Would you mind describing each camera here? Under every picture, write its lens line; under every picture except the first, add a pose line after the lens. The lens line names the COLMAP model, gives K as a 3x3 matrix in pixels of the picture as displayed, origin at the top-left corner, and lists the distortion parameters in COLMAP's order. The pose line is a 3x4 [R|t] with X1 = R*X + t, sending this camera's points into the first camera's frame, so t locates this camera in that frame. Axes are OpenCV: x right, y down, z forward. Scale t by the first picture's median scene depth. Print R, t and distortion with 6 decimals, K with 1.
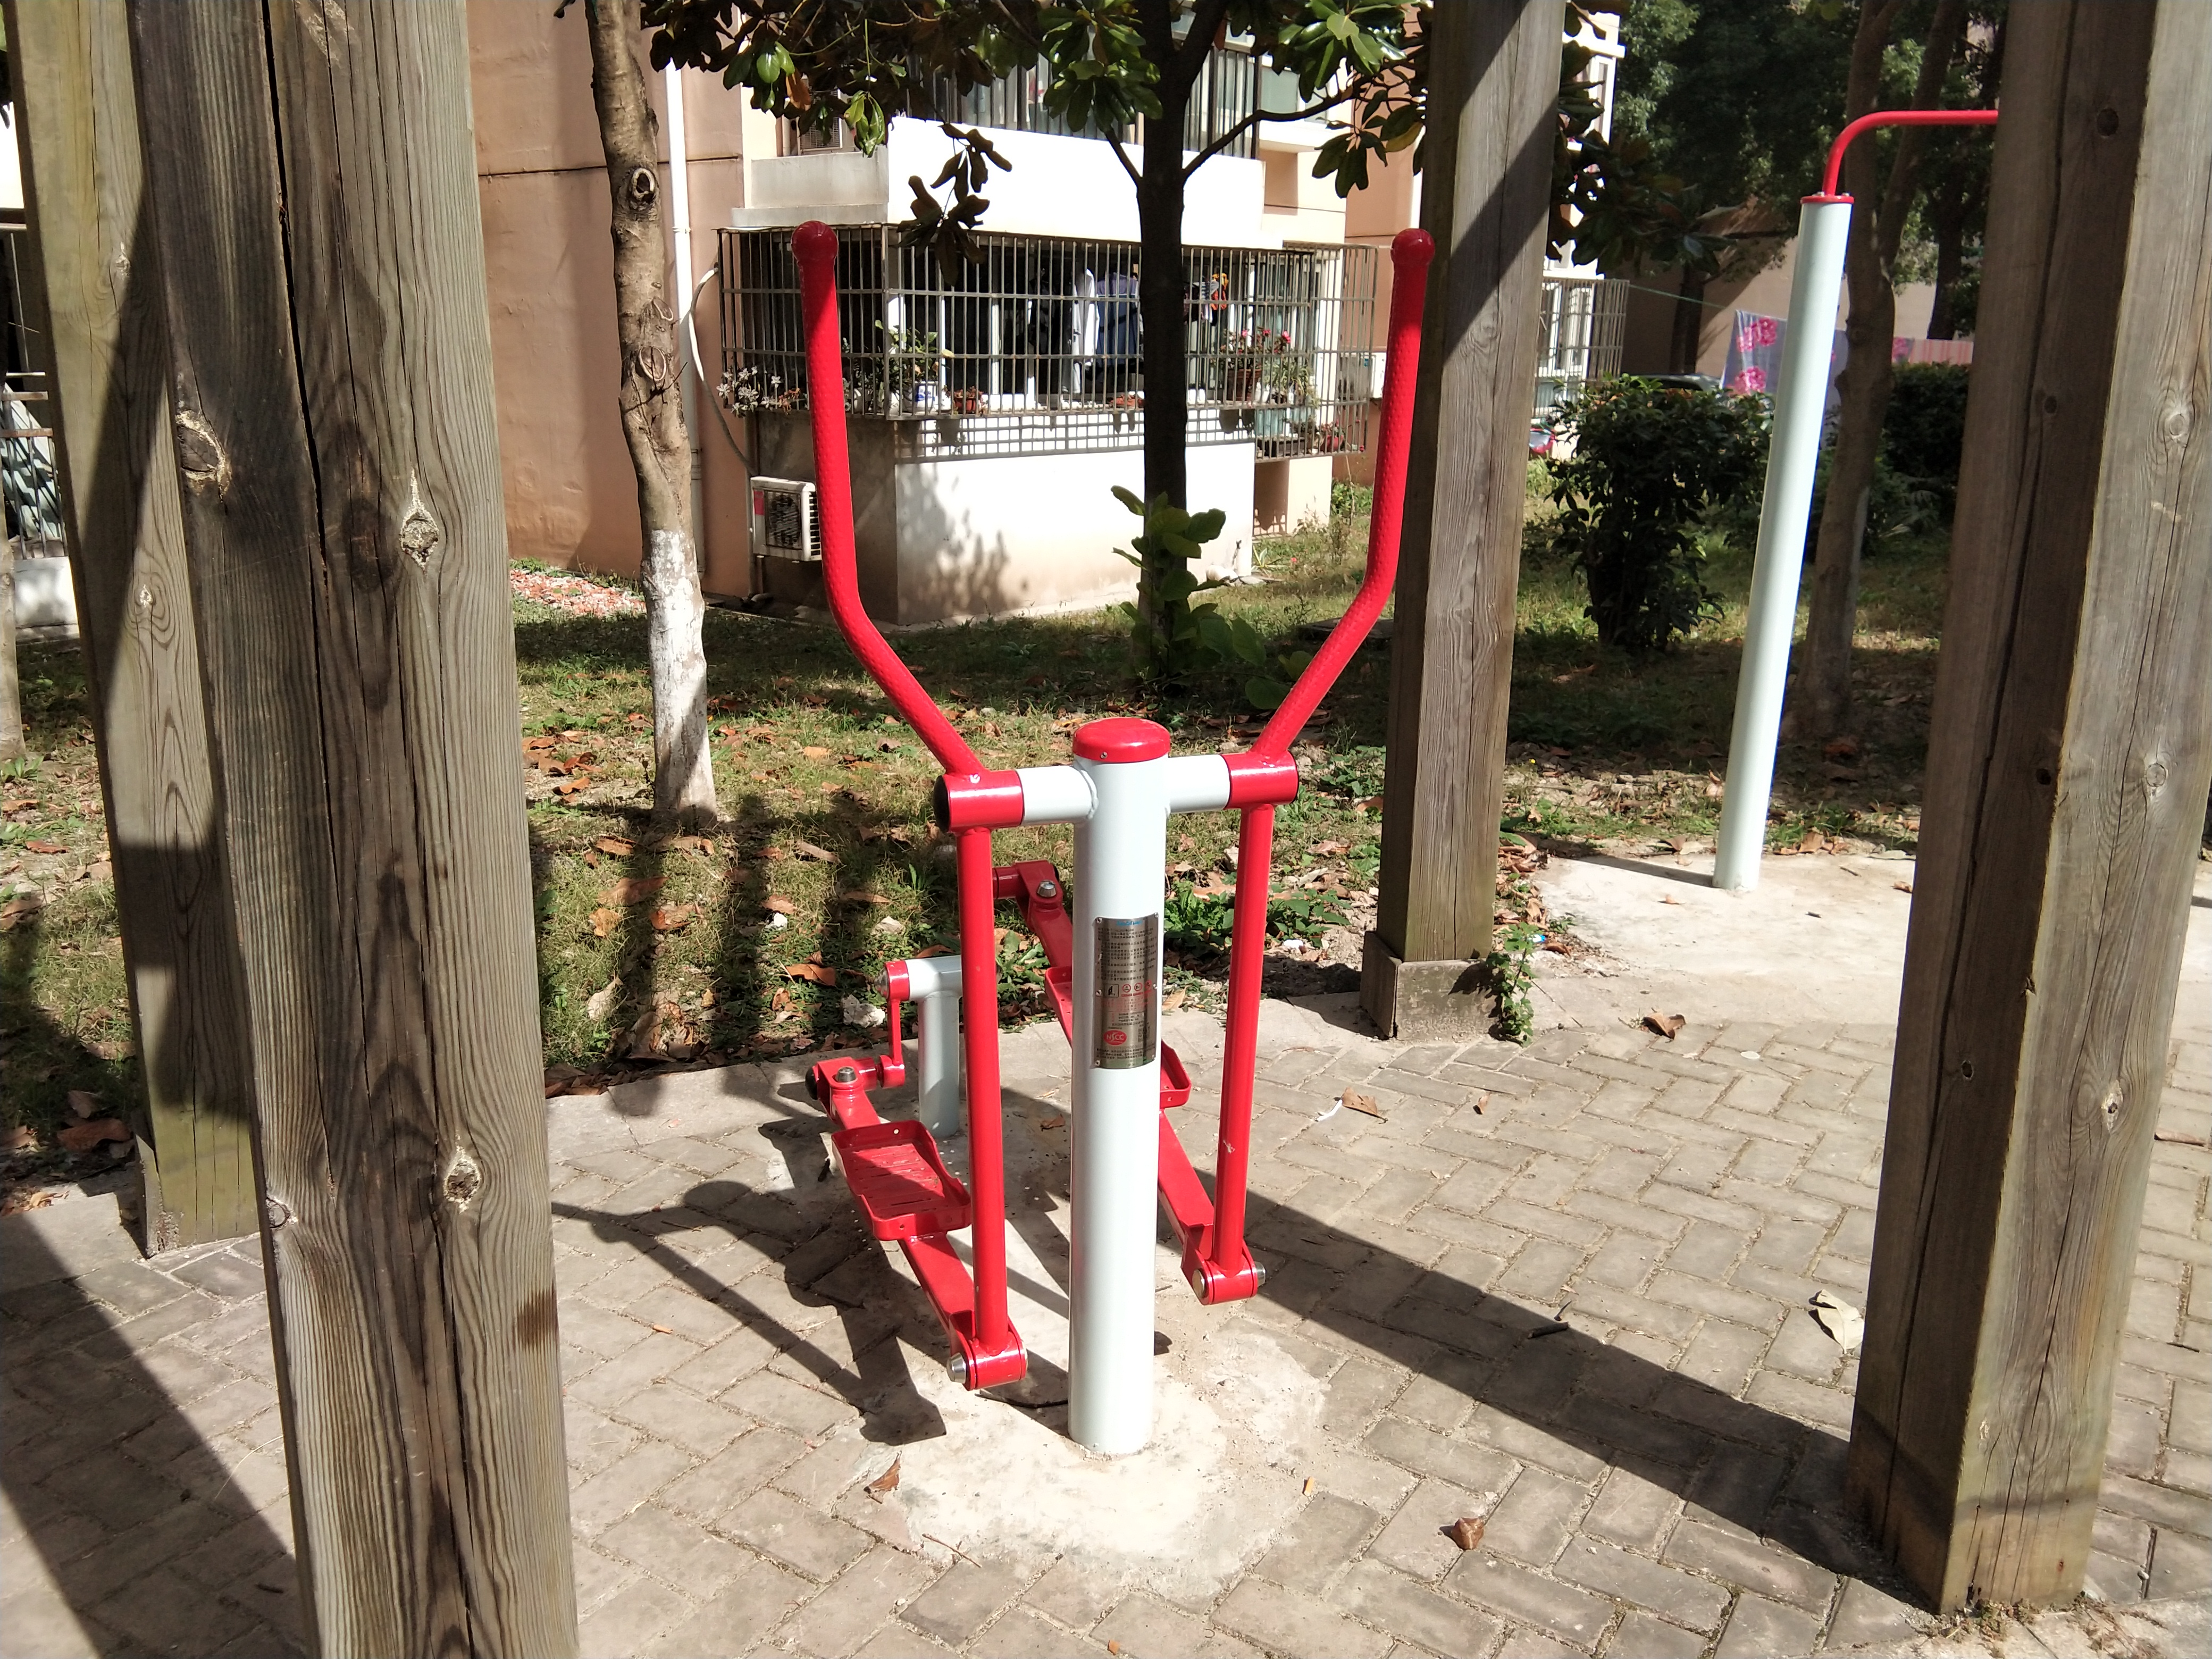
lens RADIAL K [[1717.0, 0, 1106.0], [0, 1717.0, 829.5], [0, 0, 1]] dist [0.095247, -0.114897]
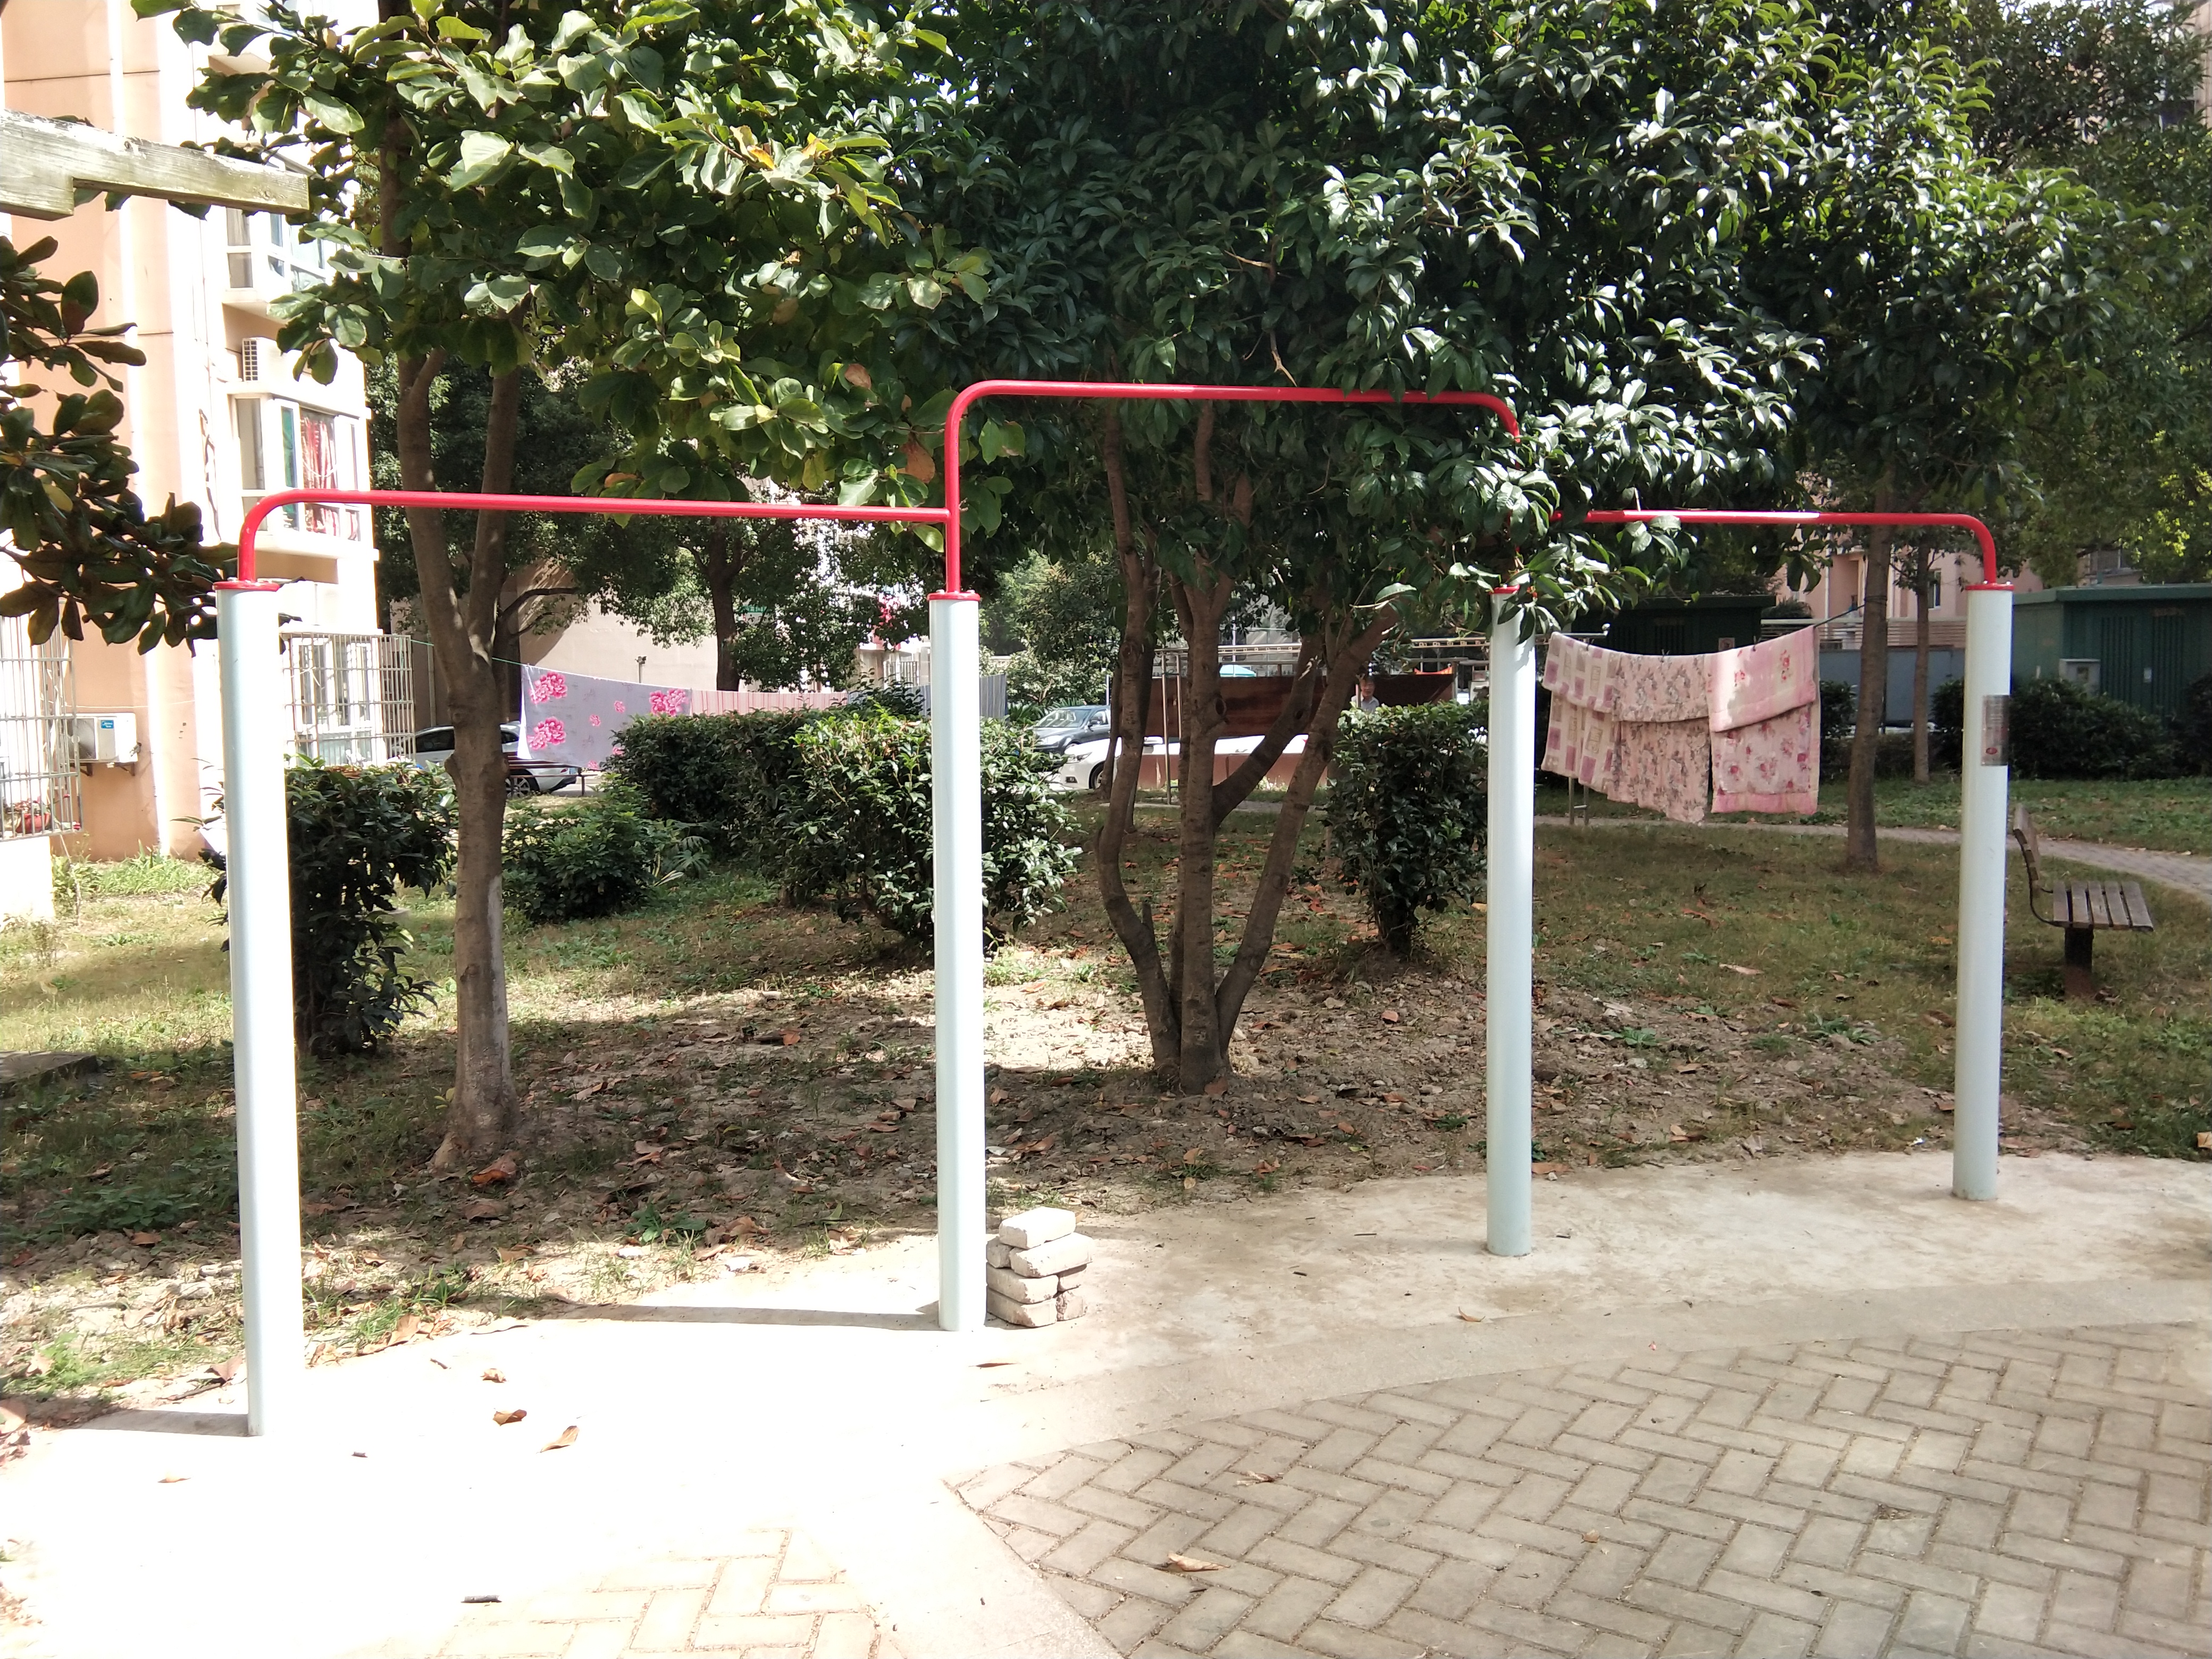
lens RADIAL K [[1717.0, 0, 1106.0], [0, 1717.0, 829.5], [0, 0, 1]] dist [0.095247, -0.114897]
pose [[0.816199, -0.073713, 0.573050, 0.186313], [0.180130, 0.974859, -0.131162, -0.045273], [-0.548974, 0.210278, 0.808956, 0.090414]]
